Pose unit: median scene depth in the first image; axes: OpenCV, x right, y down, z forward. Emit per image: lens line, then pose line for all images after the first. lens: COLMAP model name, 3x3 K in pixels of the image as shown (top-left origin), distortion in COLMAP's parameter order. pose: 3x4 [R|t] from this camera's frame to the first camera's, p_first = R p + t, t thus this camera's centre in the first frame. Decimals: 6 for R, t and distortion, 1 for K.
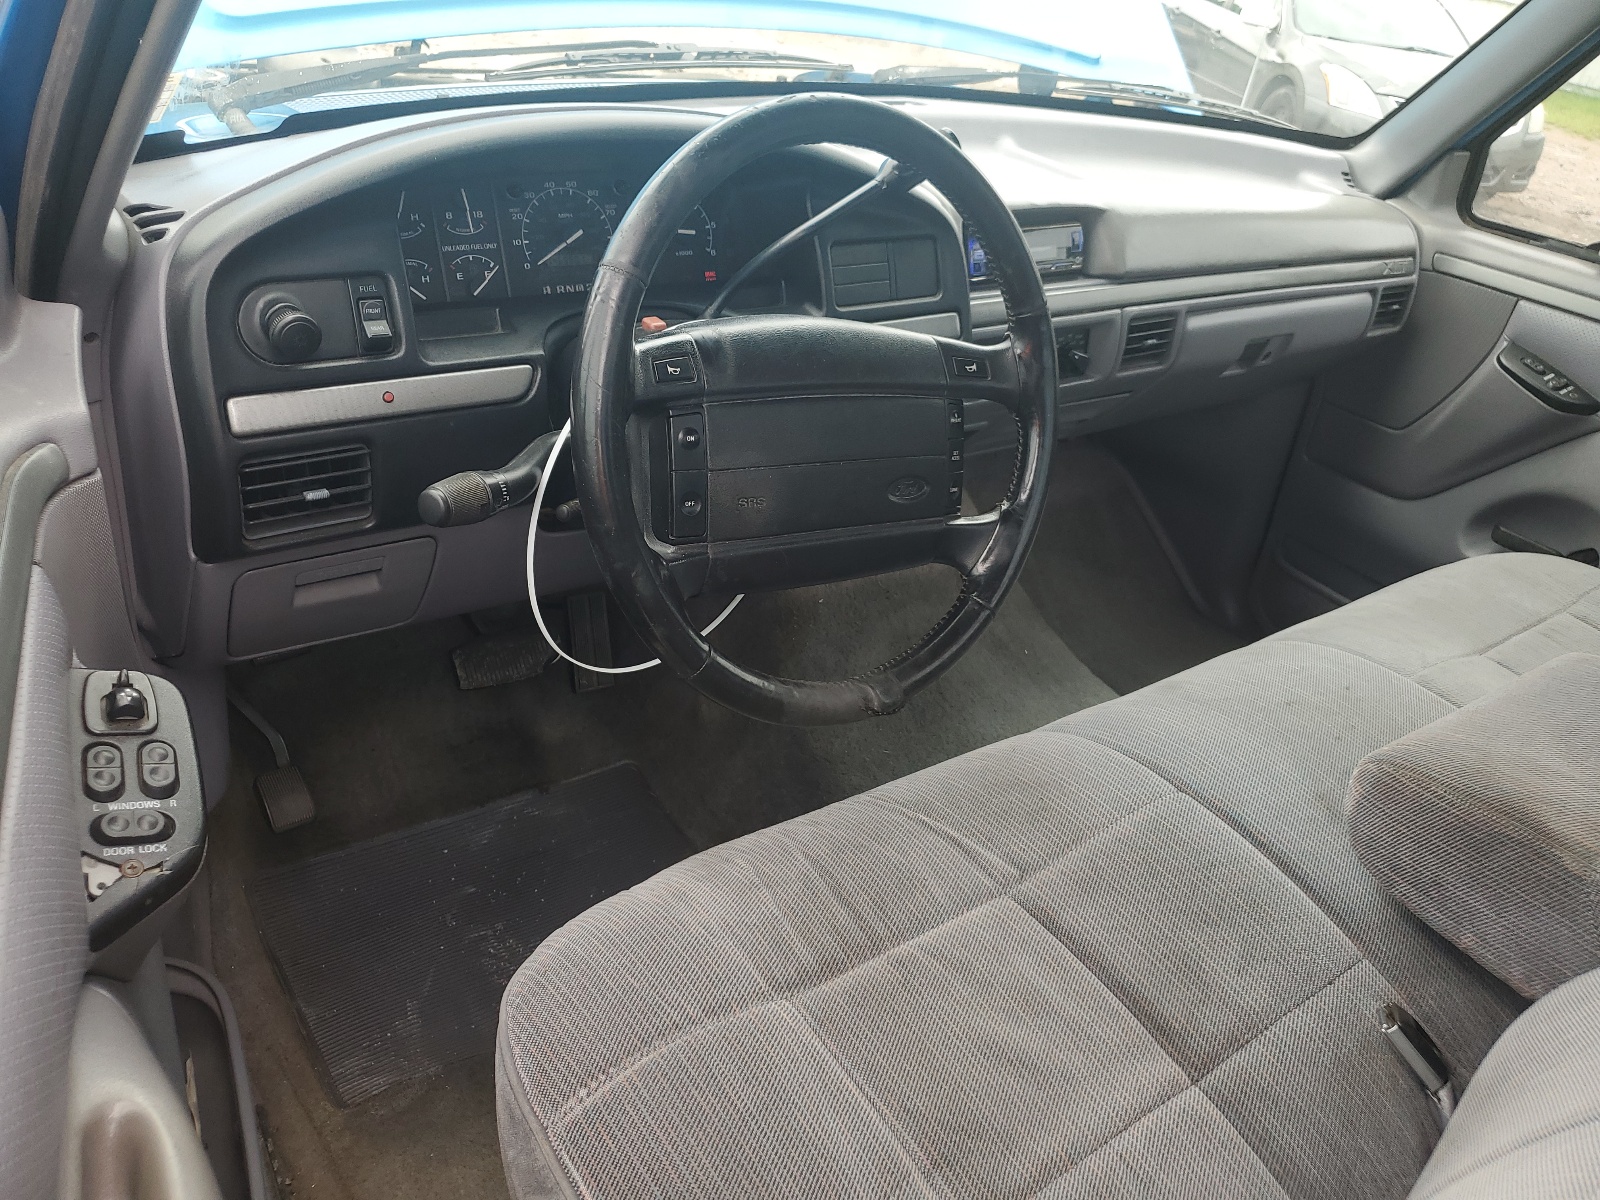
lens RADIAL K [[1221.8, 0, 800.0], [0, 1221.8, 600.0], [0, 0, 1]] dist [0.003605, 0.009168]
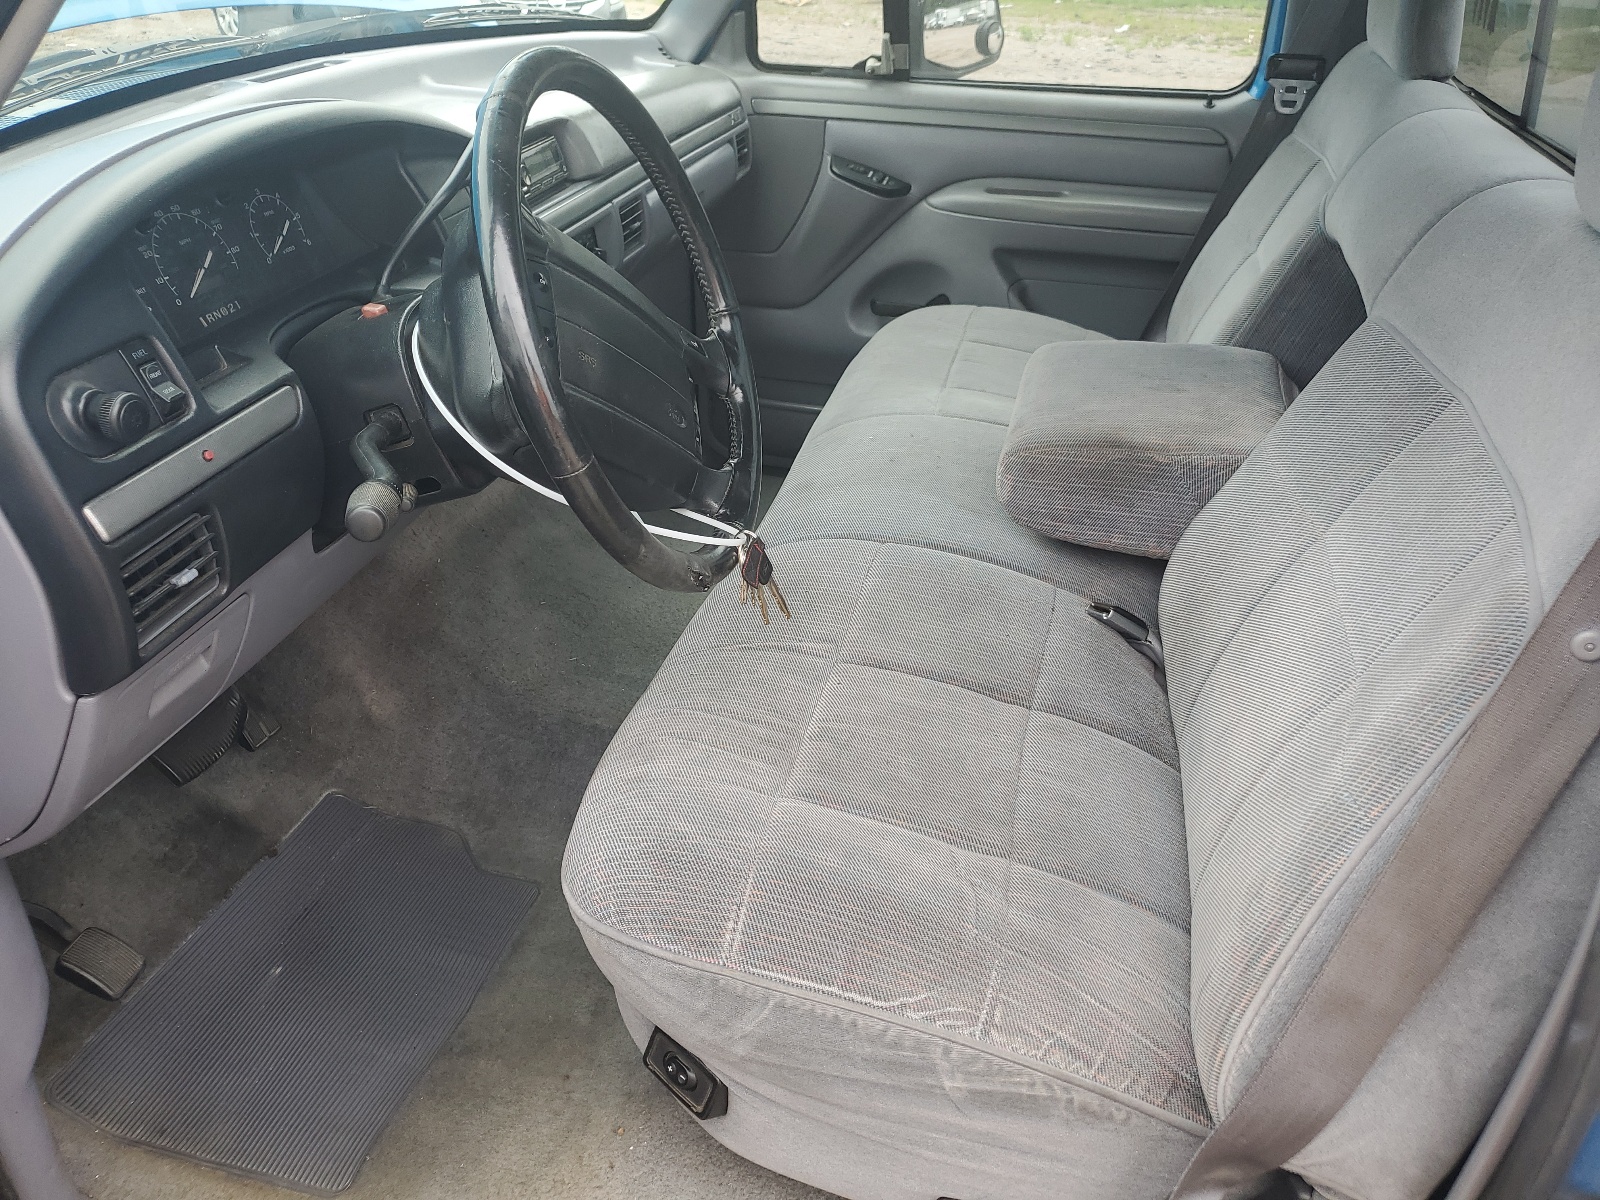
lens RADIAL K [[1221.8, 0, 800.0], [0, 1221.8, 600.0], [0, 0, 1]] dist [0.003605, 0.009168]
pose [[0.774945, -0.416969, 0.474970, -0.391067], [0.387900, 0.907095, 0.163440, -0.031977], [-0.498992, 0.057583, 0.864691, -0.045726]]
